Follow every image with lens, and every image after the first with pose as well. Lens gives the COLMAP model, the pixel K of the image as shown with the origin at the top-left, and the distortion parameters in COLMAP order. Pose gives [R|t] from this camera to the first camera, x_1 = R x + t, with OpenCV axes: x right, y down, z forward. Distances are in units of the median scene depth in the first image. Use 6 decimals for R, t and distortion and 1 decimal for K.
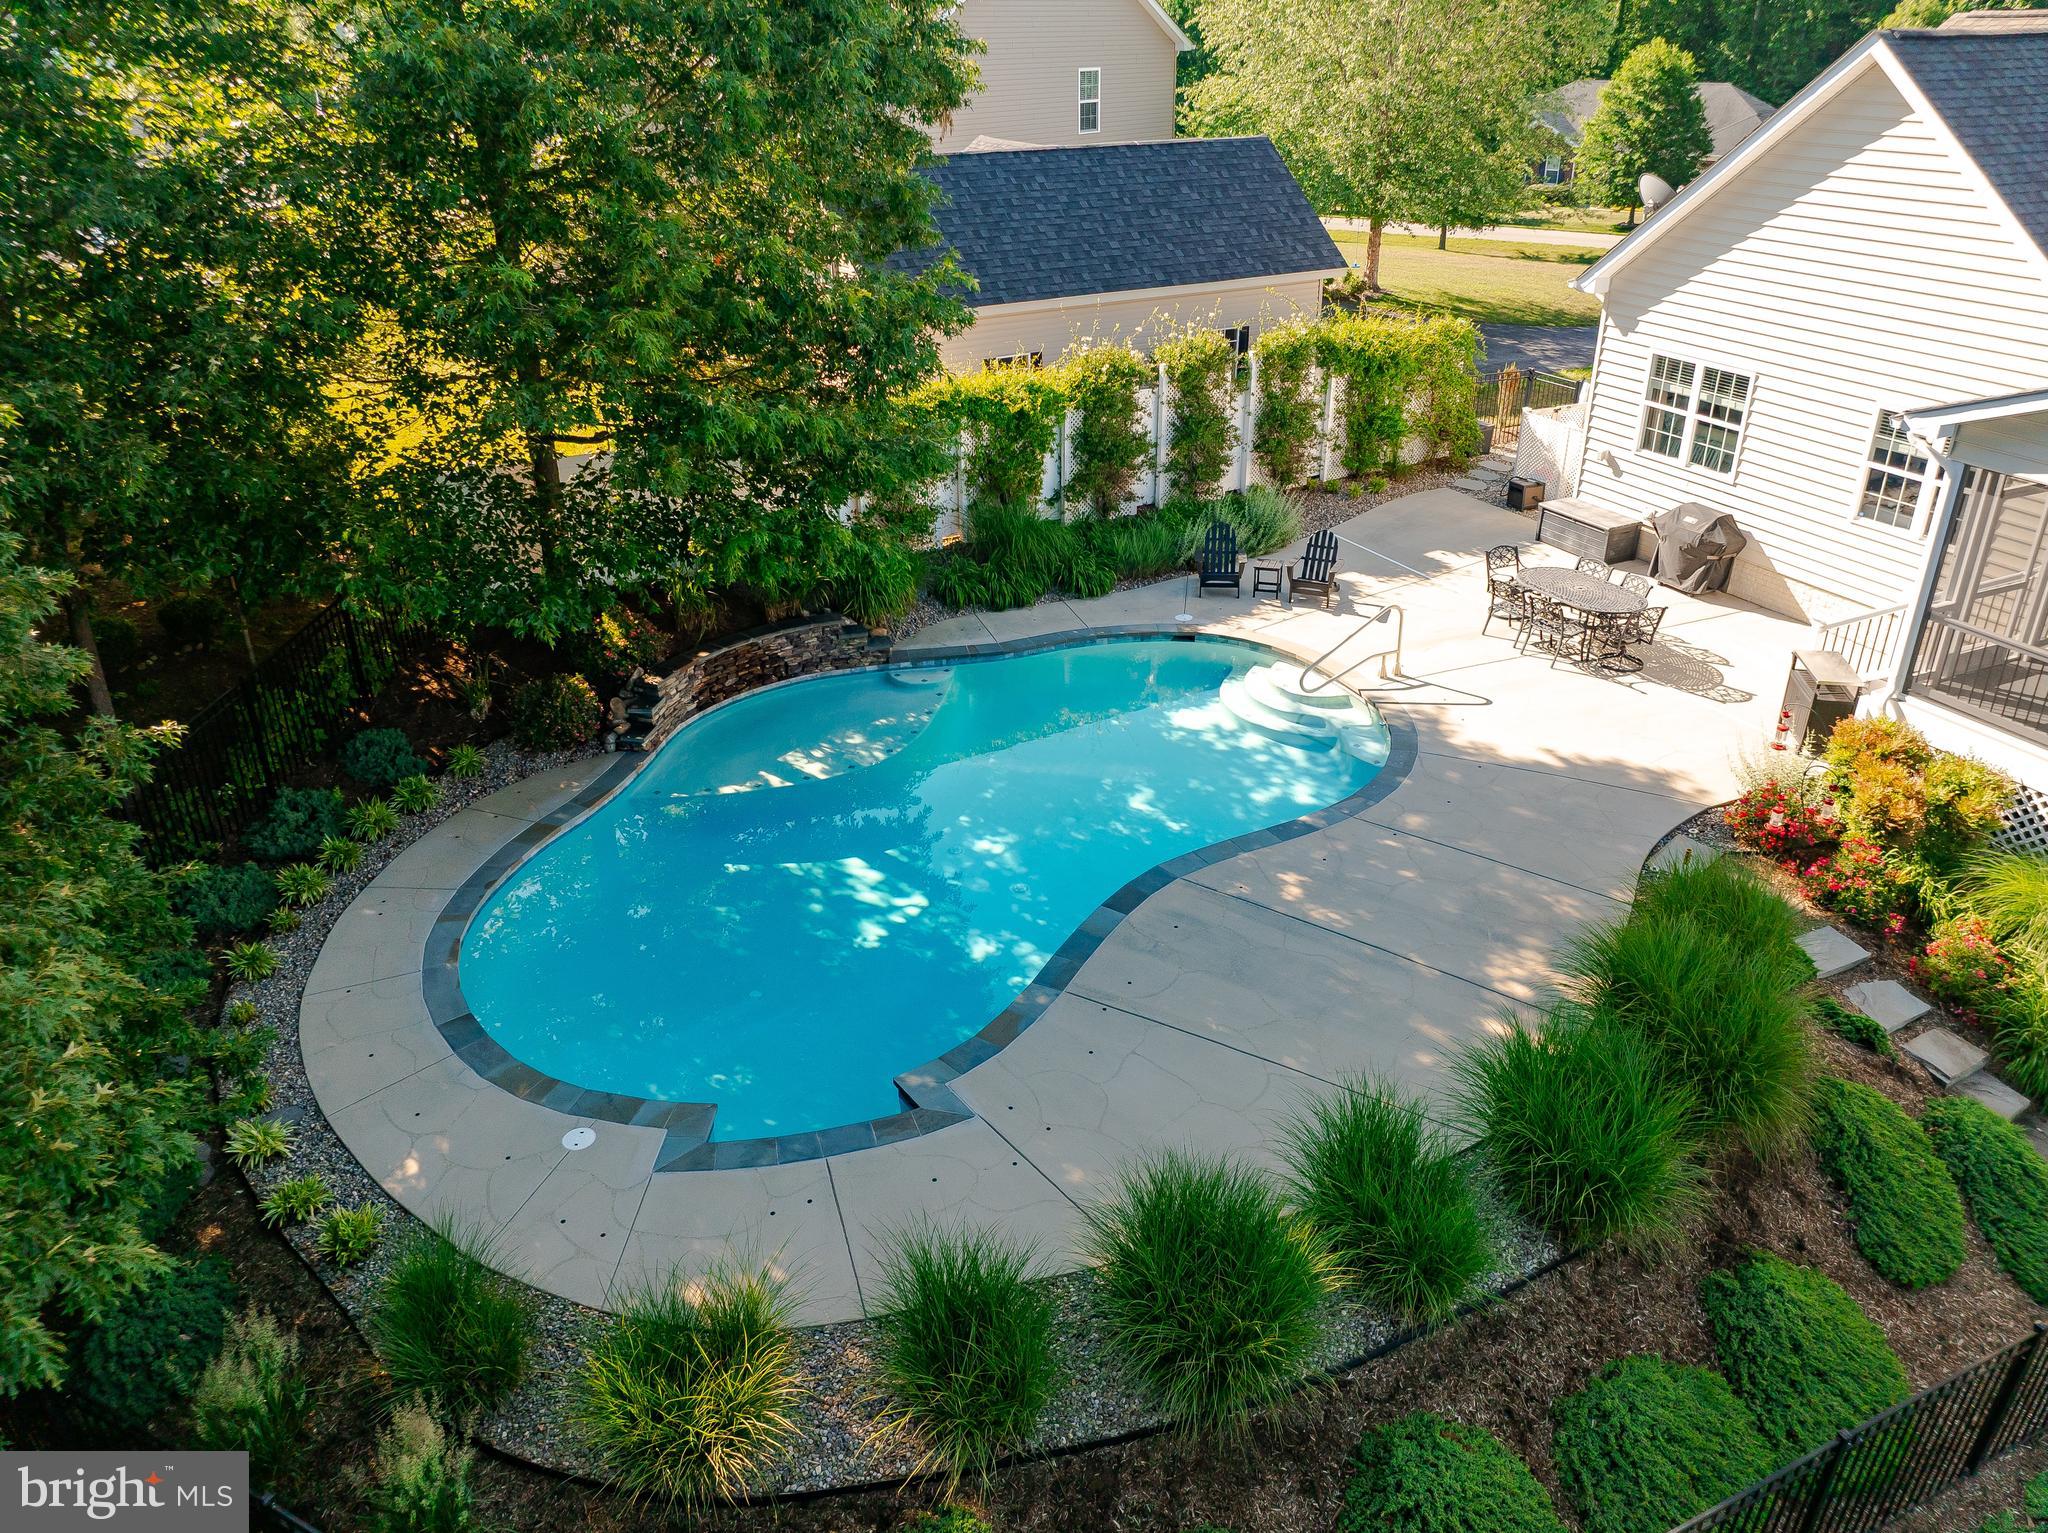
lens RADIAL K [[1459.3, 0, 1024.0], [0, 1459.3, 766.5], [0, 0, 1]] dist [-0.038027, 0.000181]
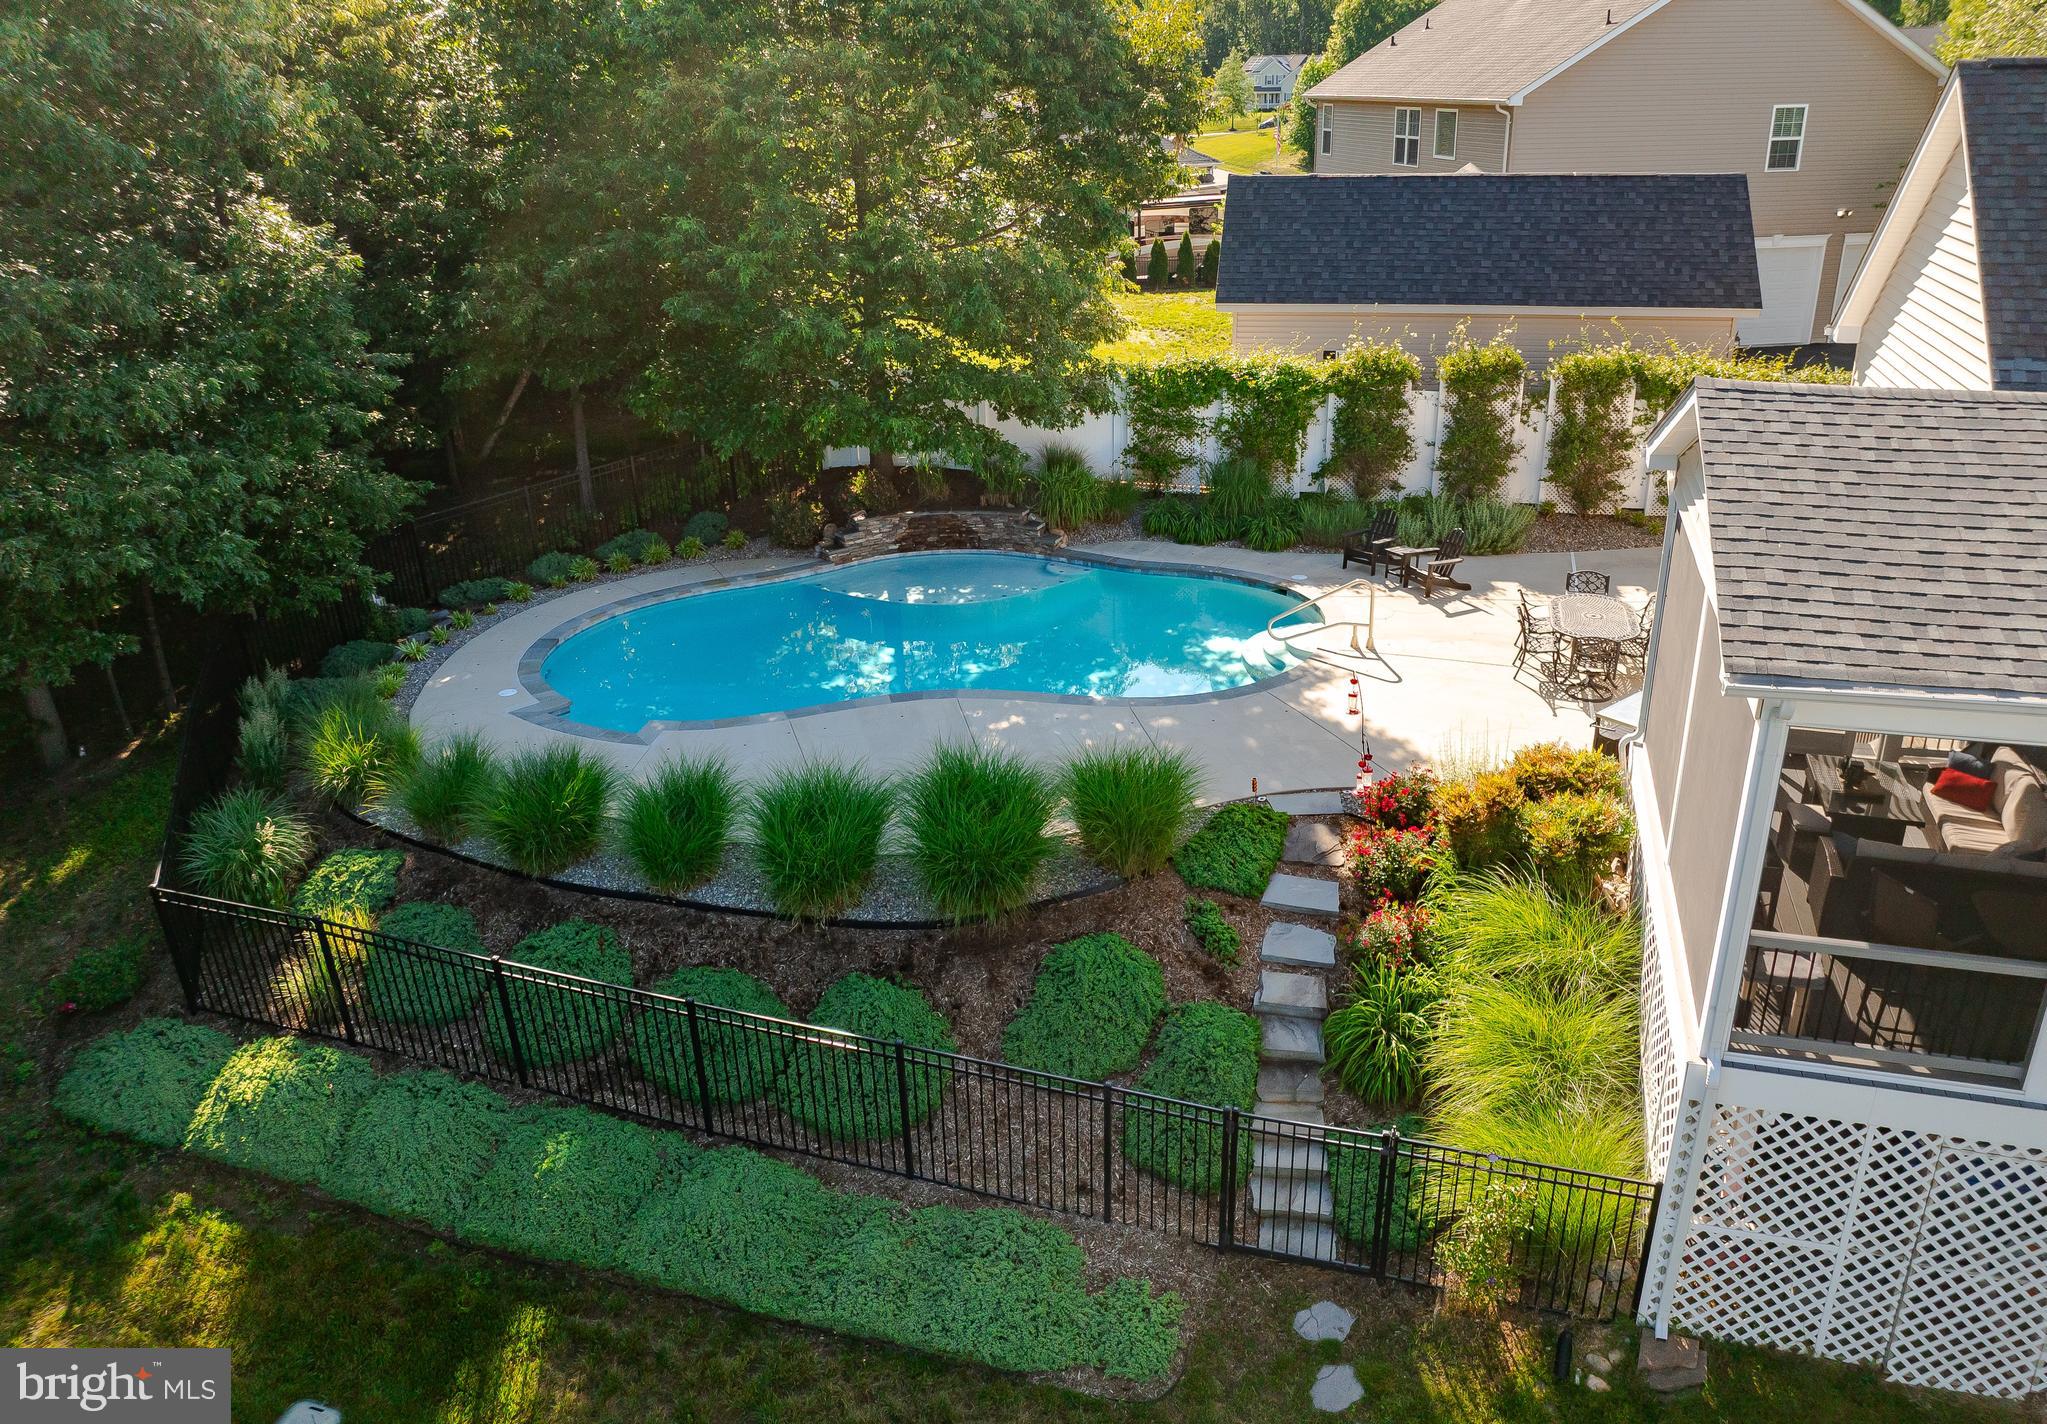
lens RADIAL K [[1475.0, 0, 980.3], [0, 1475.0, 677.4], [0, 0, 1]] dist [-0.039502, -0.000596]
pose [[0.728088, 0.246980, -0.639444, 0.677040], [-0.292225, 0.955657, 0.036379, 0.002366], [0.620074, 0.160374, 0.767977, -0.014066]]
